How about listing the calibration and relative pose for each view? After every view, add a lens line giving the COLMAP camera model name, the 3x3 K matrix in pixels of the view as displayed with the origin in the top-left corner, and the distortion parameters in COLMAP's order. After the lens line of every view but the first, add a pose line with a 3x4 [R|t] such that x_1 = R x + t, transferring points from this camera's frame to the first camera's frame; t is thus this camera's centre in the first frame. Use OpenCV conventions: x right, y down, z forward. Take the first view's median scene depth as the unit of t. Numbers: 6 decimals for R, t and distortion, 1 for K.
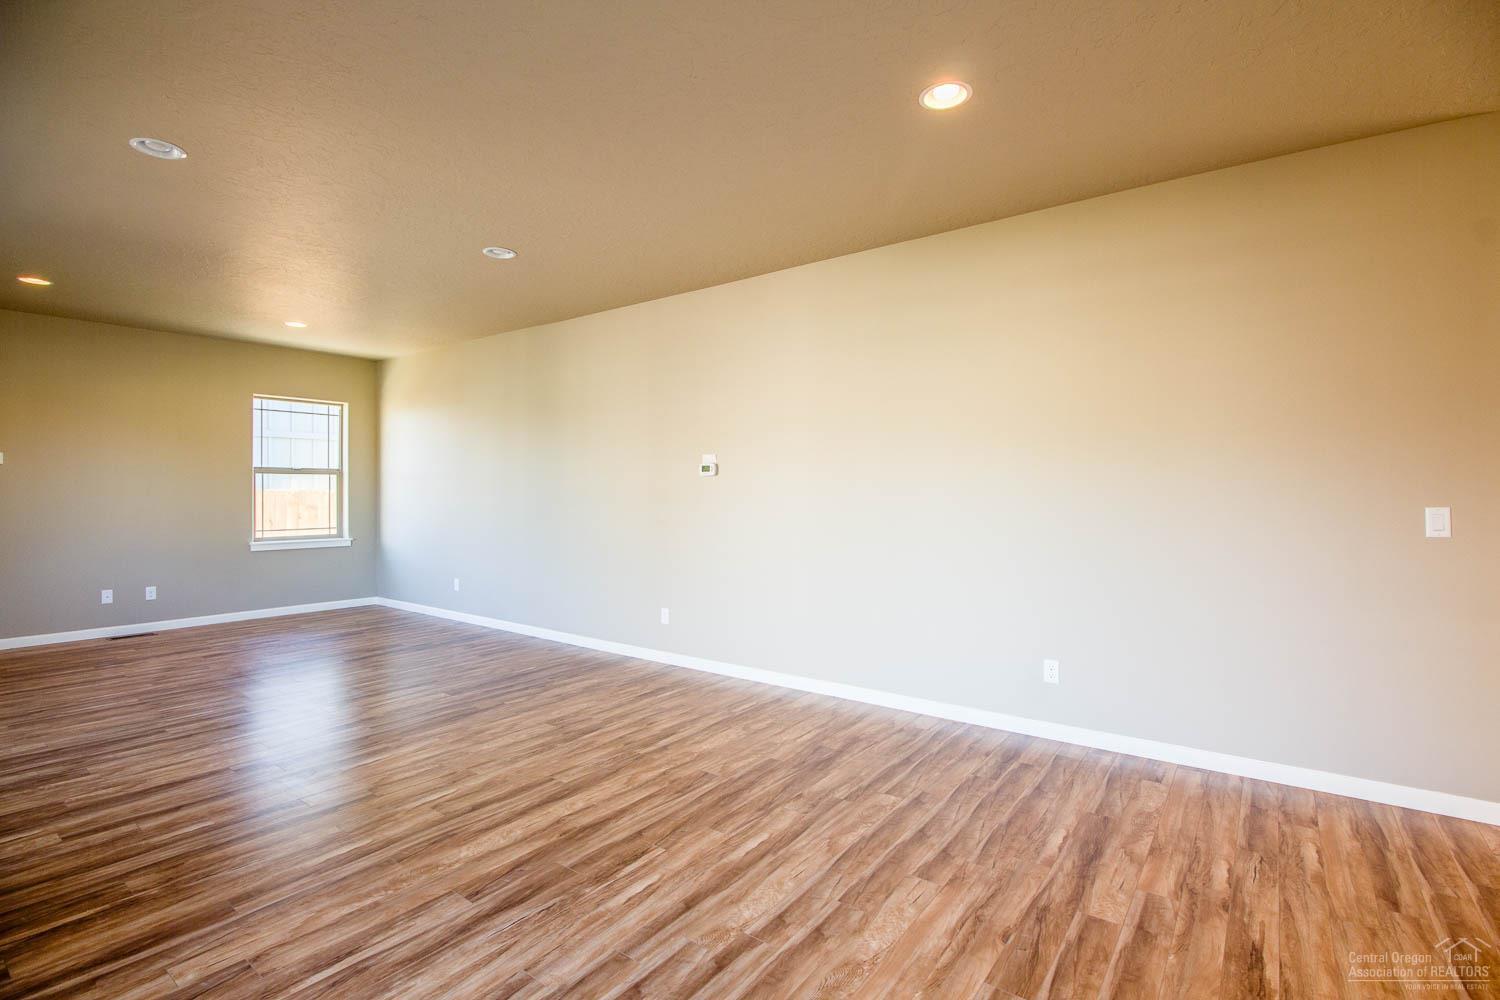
lens RADIAL K [[691.2, 0, 755.7], [0, 691.2, 499.6], [0, 0, 1]] dist [-0.010072, -0.008158]
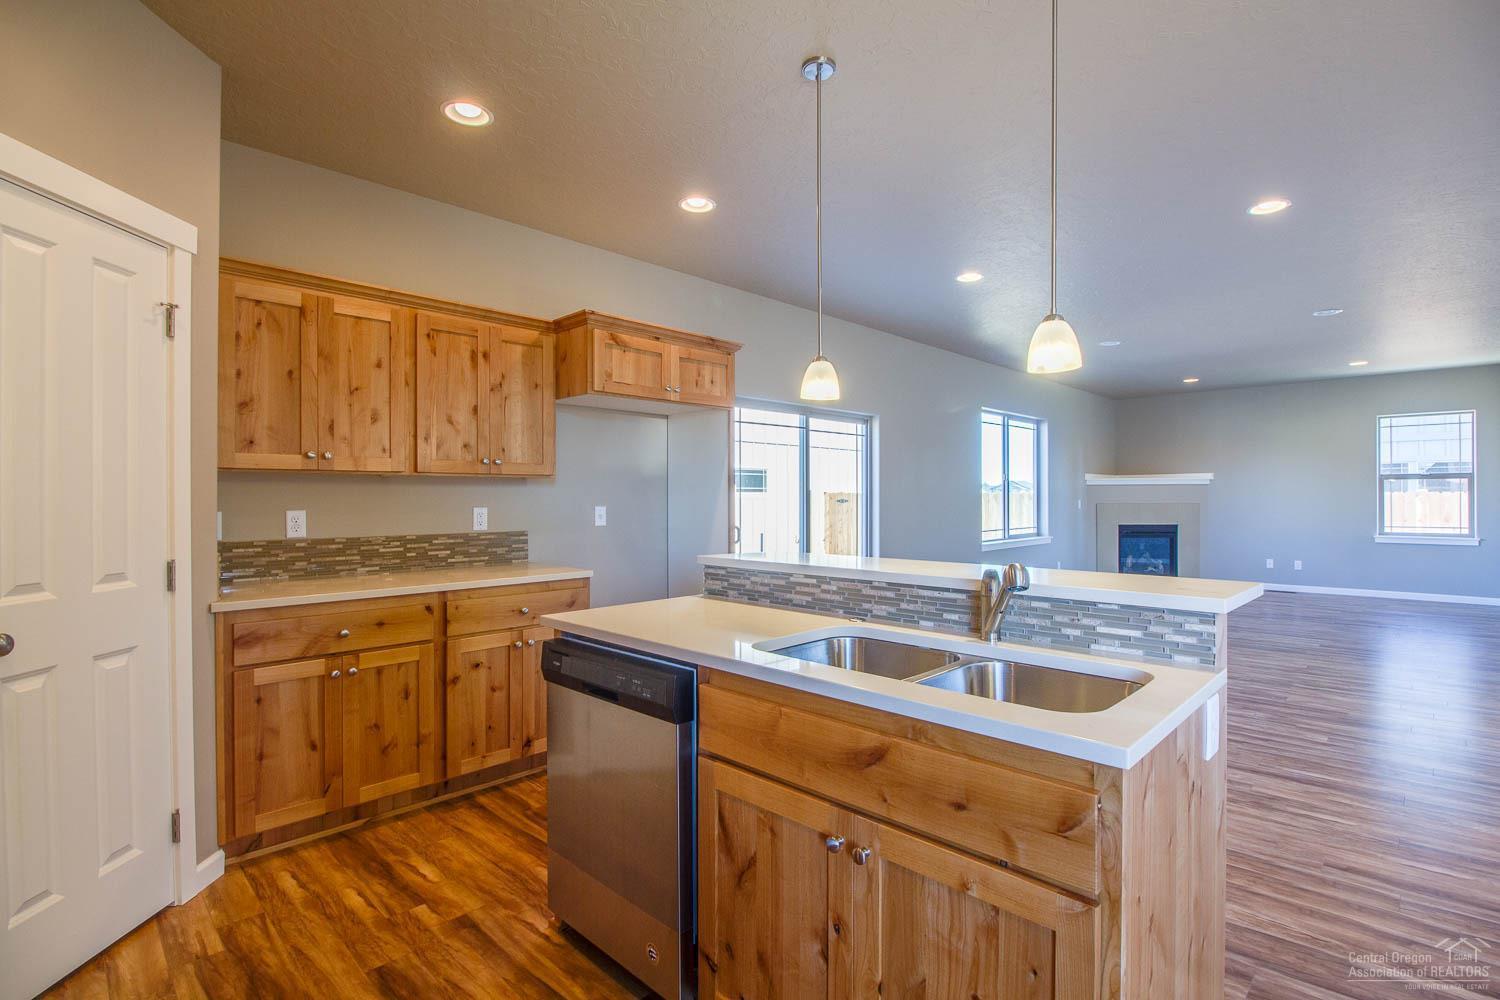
lens RADIAL K [[691.2, 0, 759.3], [0, 691.2, 499.1], [0, 0, 1]] dist [-0.010072, -0.008158]
pose [[-0.132420, 0.003356, -0.991188, 1.270539], [-0.007385, 0.999963, 0.004372, -0.000894], [0.991166, 0.007899, -0.132390, 0.116931]]
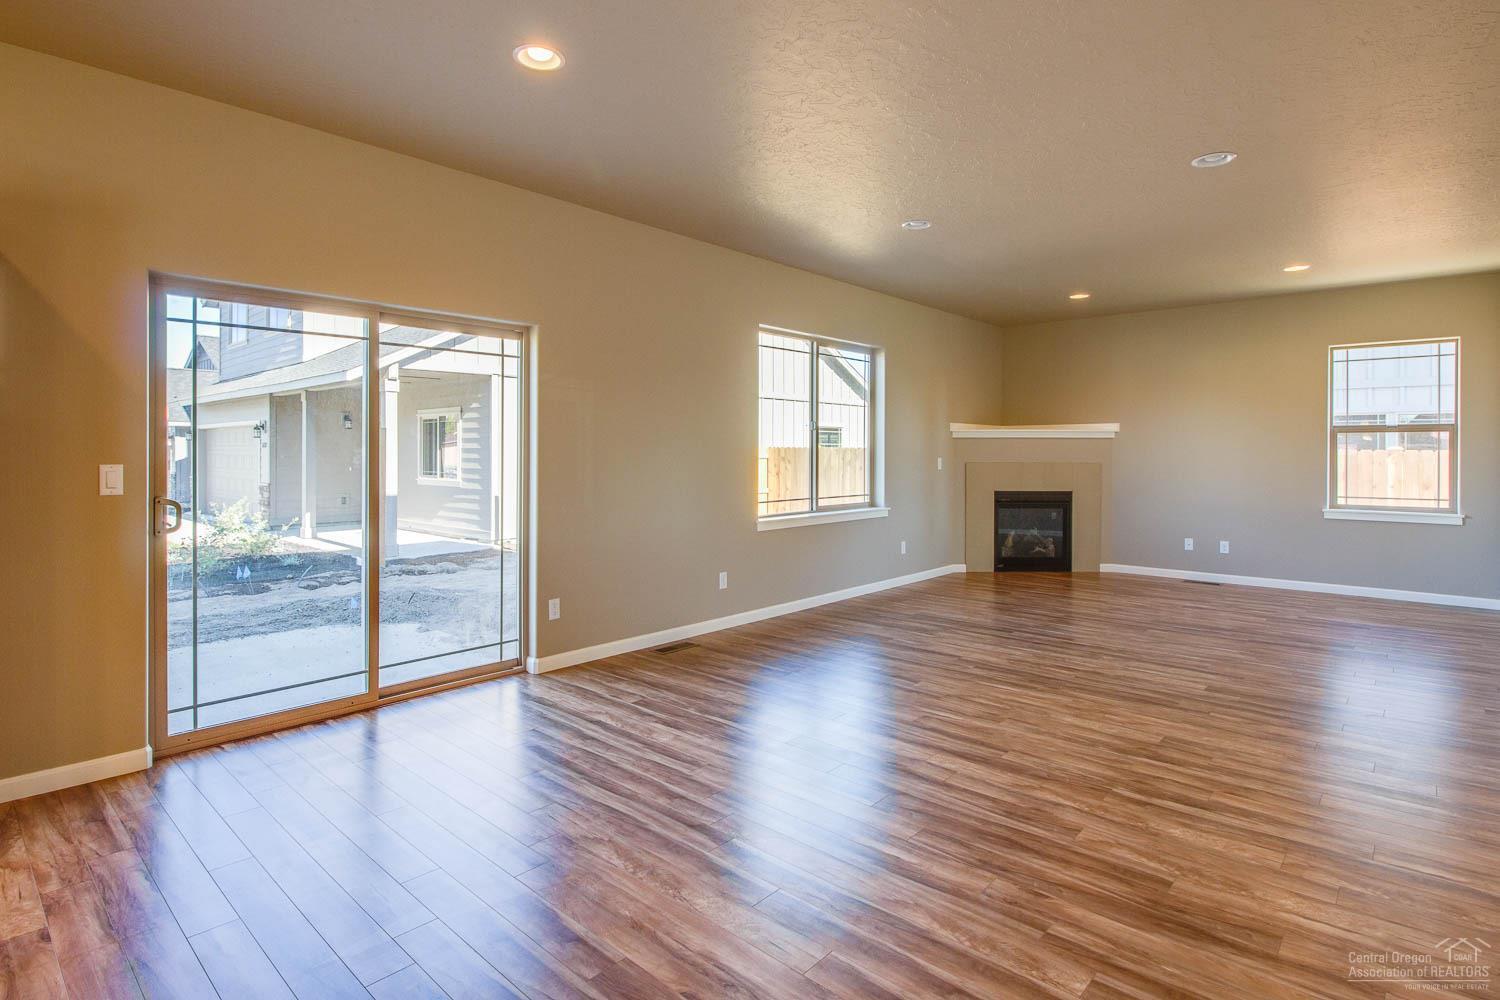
lens RADIAL K [[754.8, 0, 718.2], [0, 754.8, 458.1], [0, 0, 1]] dist [-0.018495, -0.003341]
pose [[-0.115778, 0.008261, -0.993241, 0.686068], [-0.013727, 0.999857, 0.009917, -0.007230], [0.993180, 0.014783, -0.115648, 0.623884]]
